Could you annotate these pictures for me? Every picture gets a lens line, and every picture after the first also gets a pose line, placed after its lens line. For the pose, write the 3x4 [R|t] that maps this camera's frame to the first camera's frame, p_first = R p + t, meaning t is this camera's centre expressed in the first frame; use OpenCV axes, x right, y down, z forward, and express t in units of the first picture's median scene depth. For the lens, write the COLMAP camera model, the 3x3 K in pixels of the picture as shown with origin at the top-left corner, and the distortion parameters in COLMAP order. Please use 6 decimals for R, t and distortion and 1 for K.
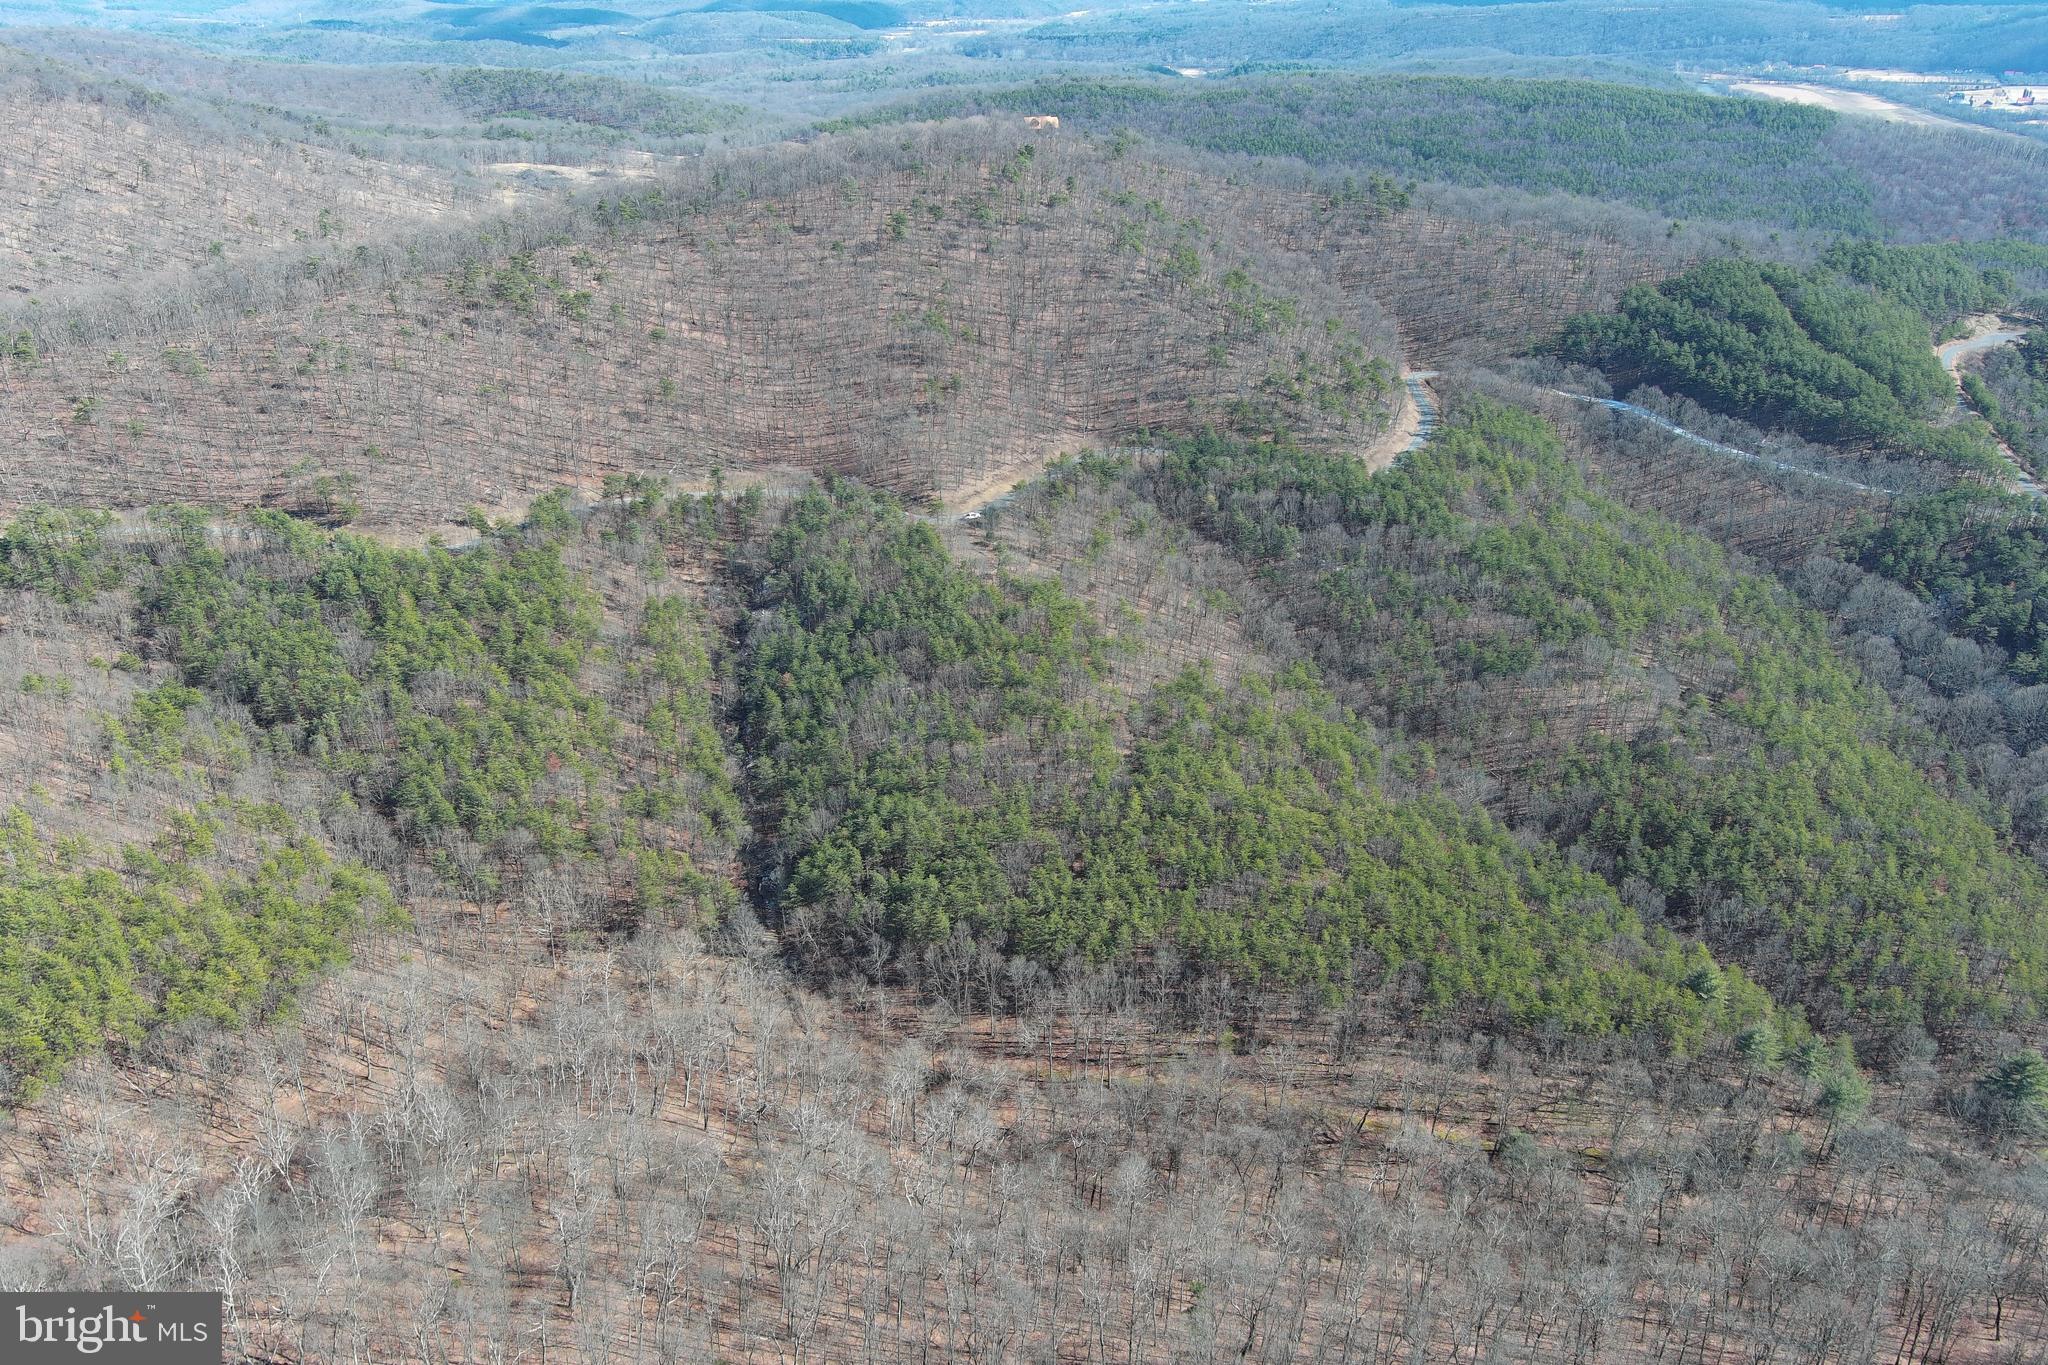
lens RADIAL K [[1588.6, 0, 1022.0], [0, 1588.6, 684.7], [0, 0, 1]] dist [0.025757, -0.023562]
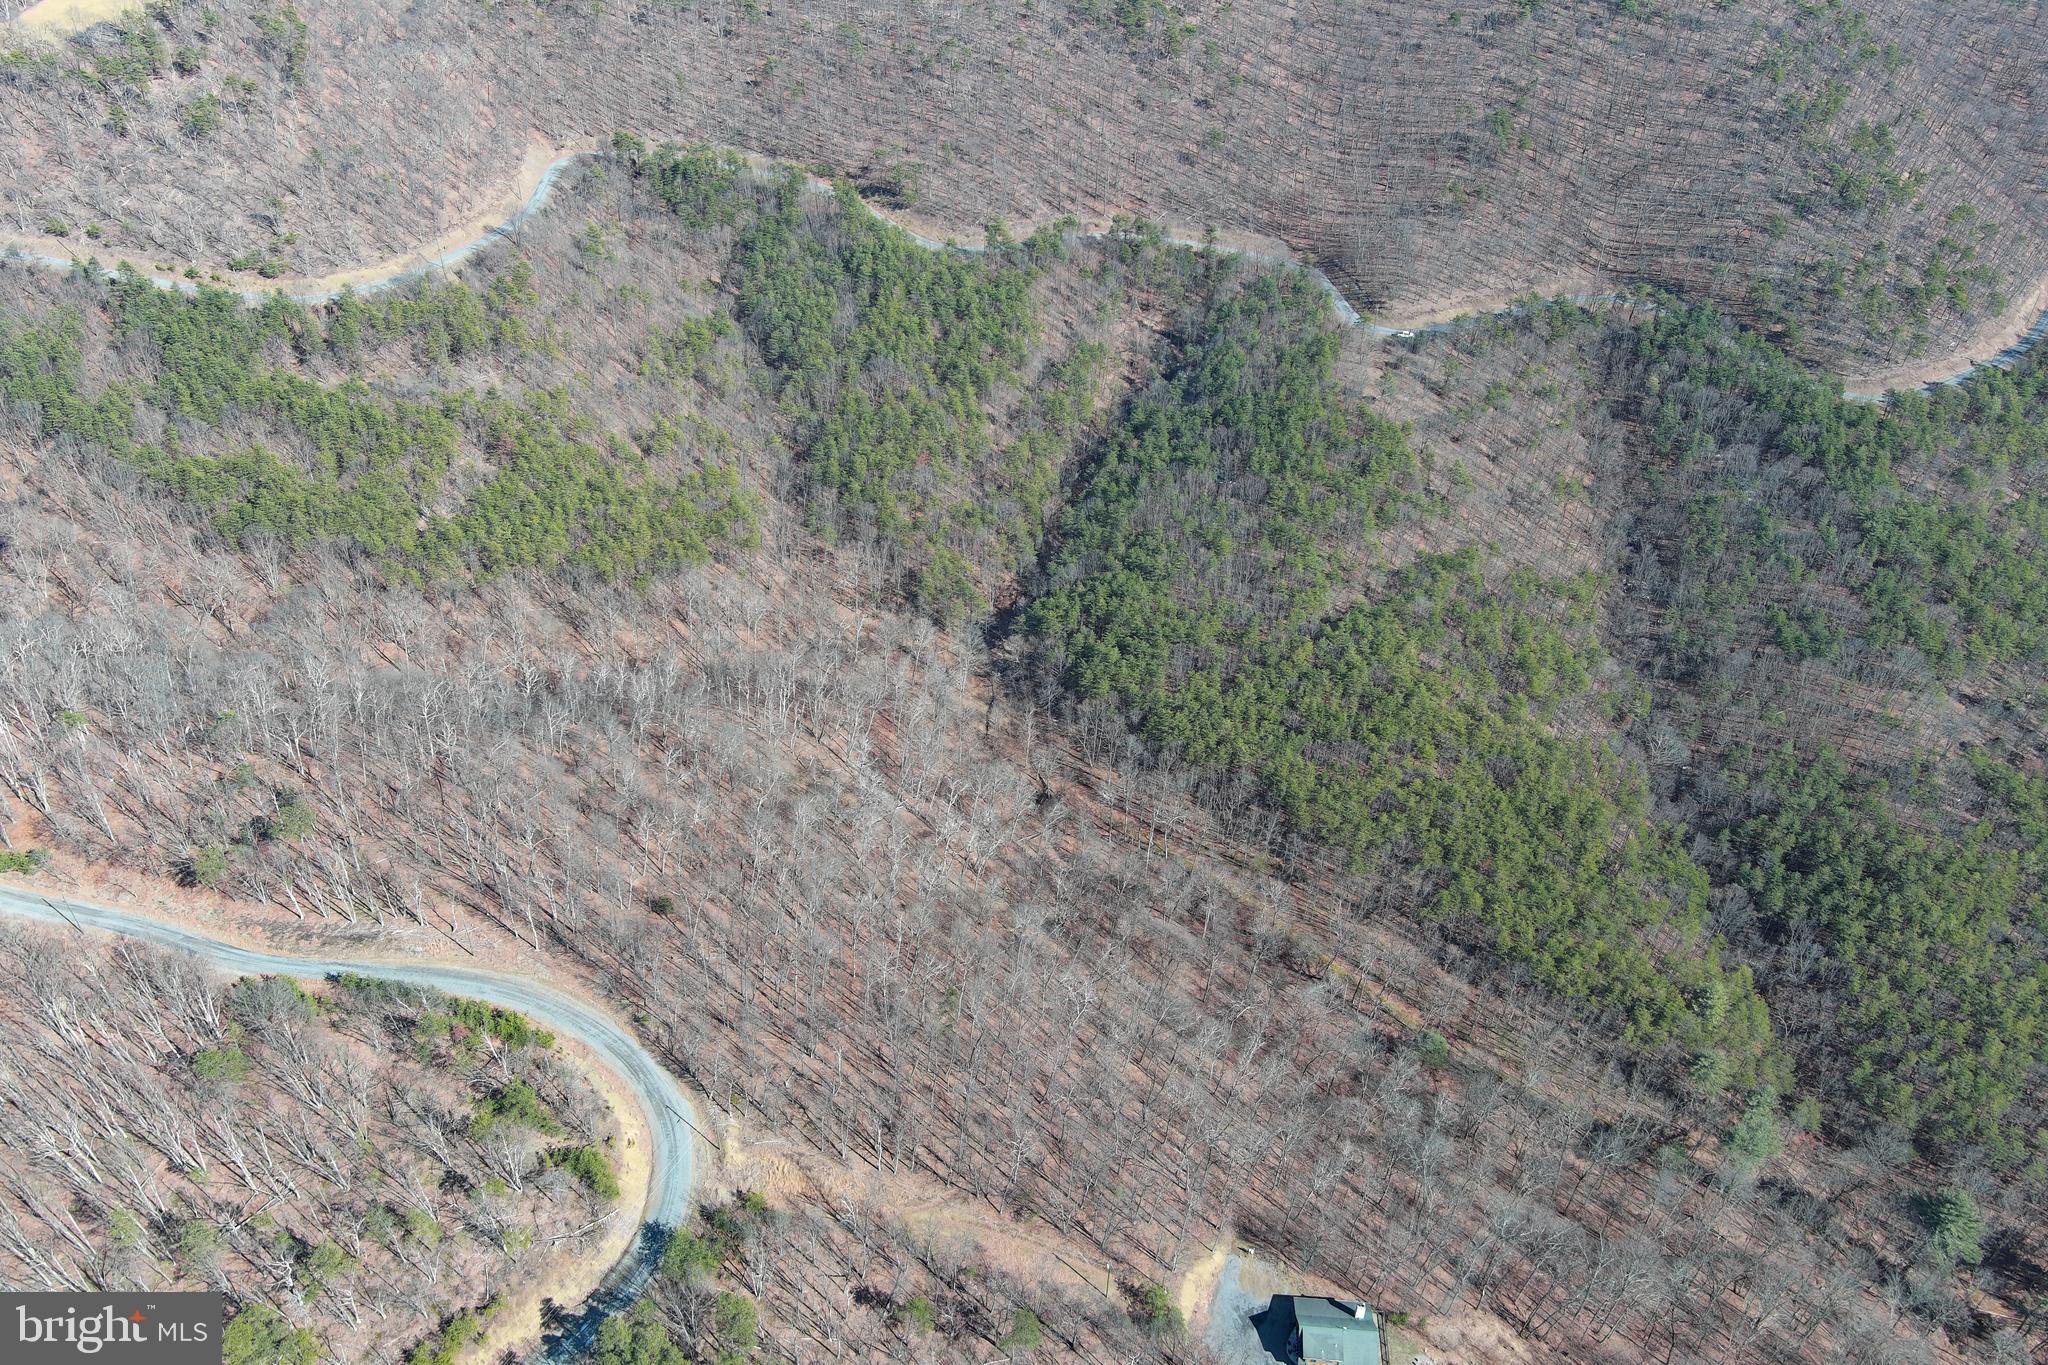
lens RADIAL K [[1588.6, 0, 1017.3], [0, 1588.6, 699.3], [0, 0, 1]] dist [0.025757, -0.023562]
pose [[0.840256, 0.360599, -0.404894, 0.290032], [-0.260446, 0.923416, 0.281905, -0.124657], [0.475540, -0.131420, 0.869822, -0.073448]]
